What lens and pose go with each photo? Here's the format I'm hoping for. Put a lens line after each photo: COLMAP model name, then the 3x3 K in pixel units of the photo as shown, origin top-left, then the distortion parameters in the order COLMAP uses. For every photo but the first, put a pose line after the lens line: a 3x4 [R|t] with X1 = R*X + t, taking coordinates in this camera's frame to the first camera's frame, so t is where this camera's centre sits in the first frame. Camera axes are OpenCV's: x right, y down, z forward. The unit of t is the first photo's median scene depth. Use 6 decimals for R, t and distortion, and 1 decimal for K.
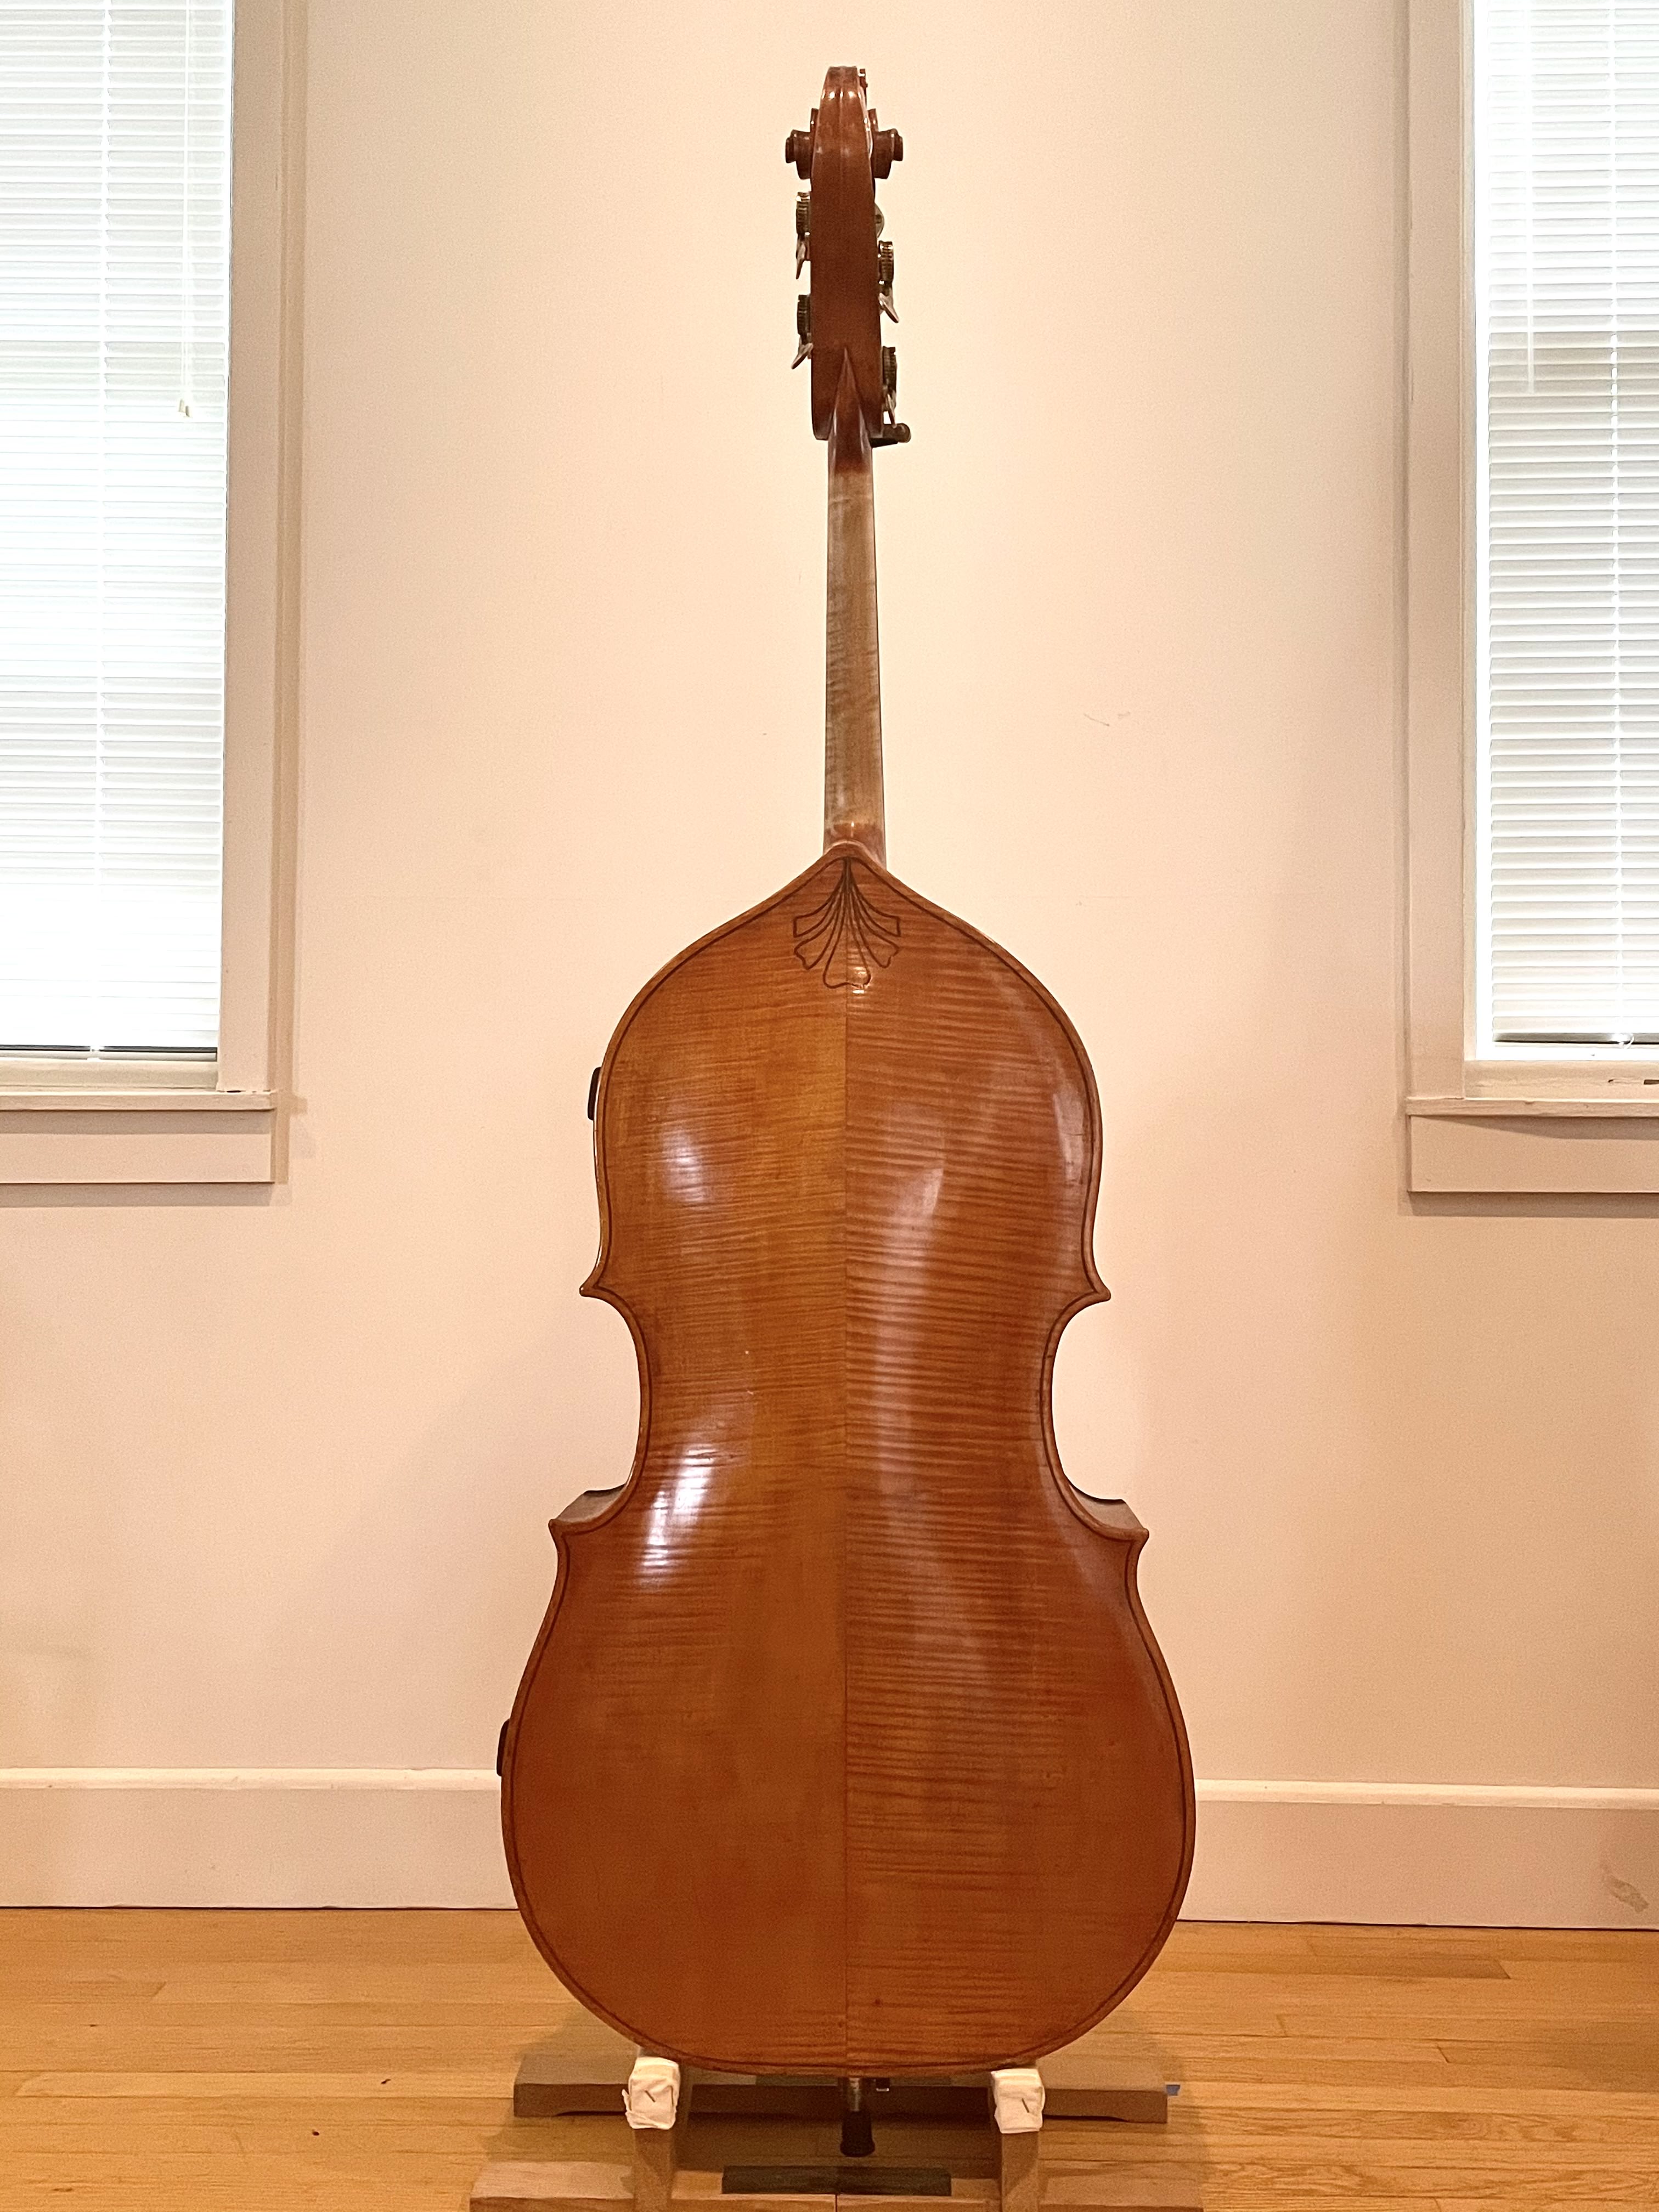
lens RADIAL K [[2150.6, 0, 830.1], [0, 2150.6, 1105.8], [0, 0, 1]] dist [-0.010375, 0.000000]
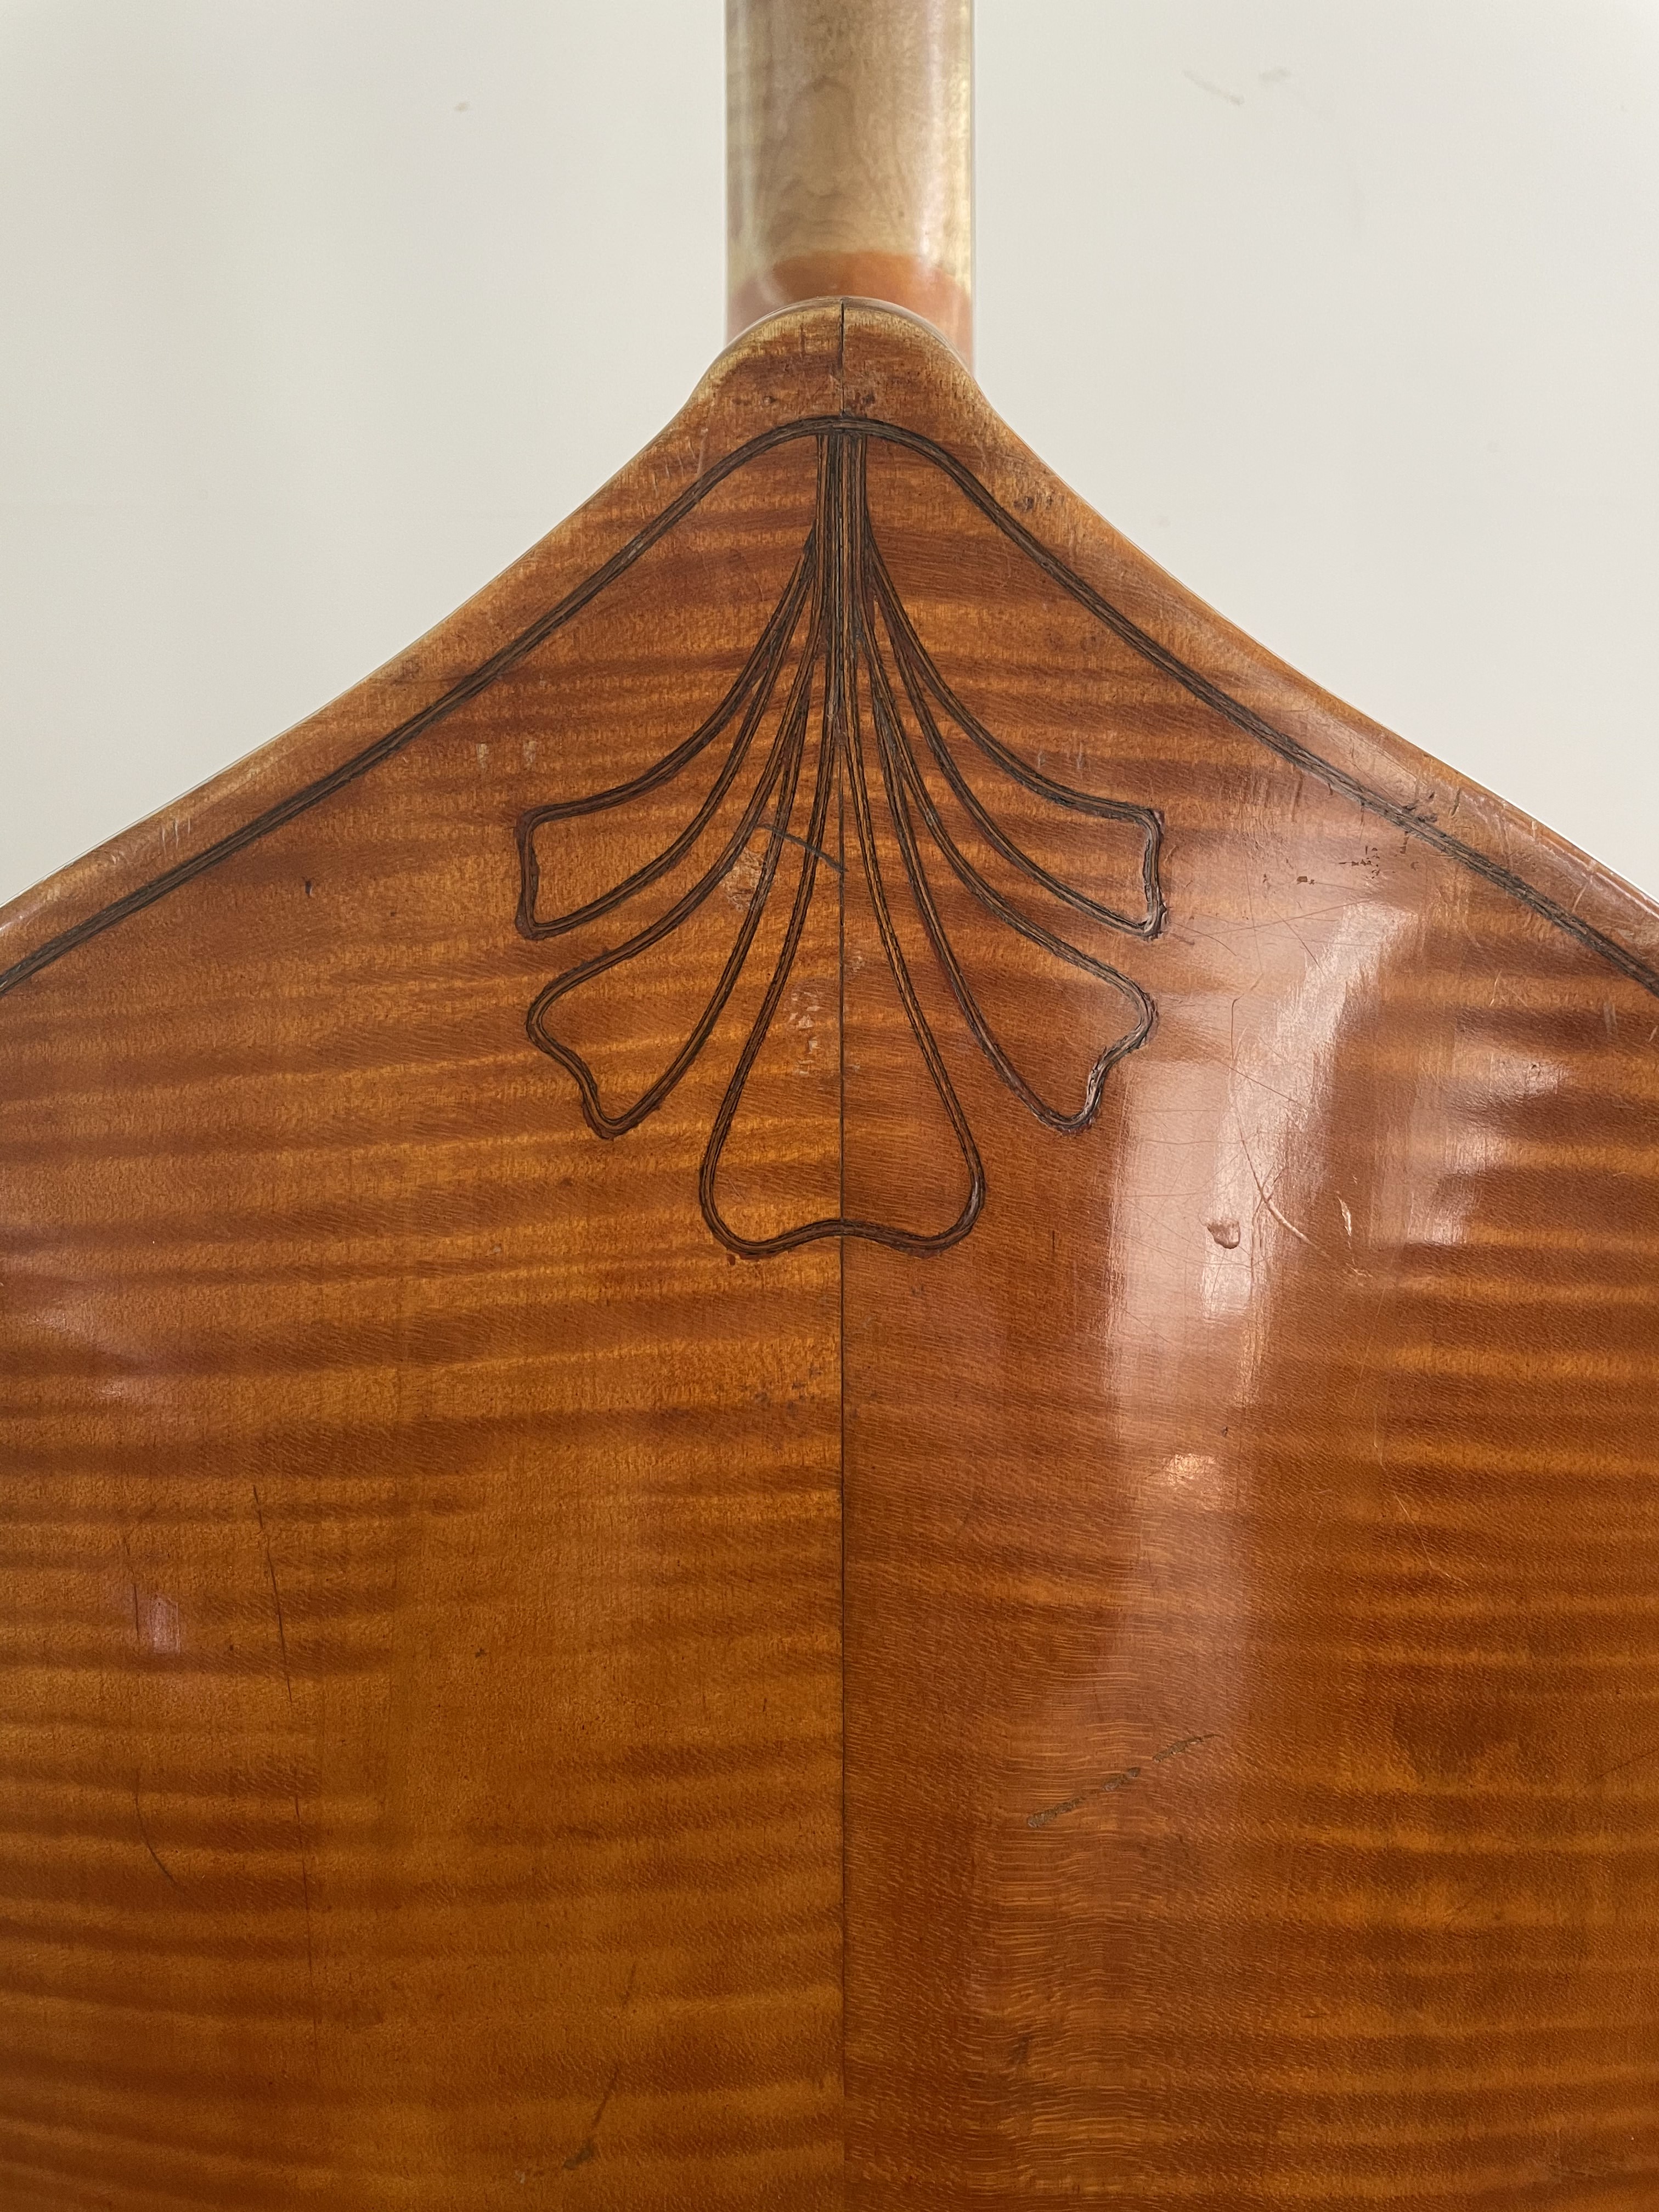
lens RADIAL K [[1681.8, 0, 824.7], [0, 1681.8, 1102.4], [0, 0, 1]] dist [0.006194, 0.001285]
pose [[0.999819, -0.008919, 0.016796, 0.004228], [0.003861, 0.960012, 0.279931, -0.102412], [-0.018622, -0.279815, 0.959873, 0.873148]]
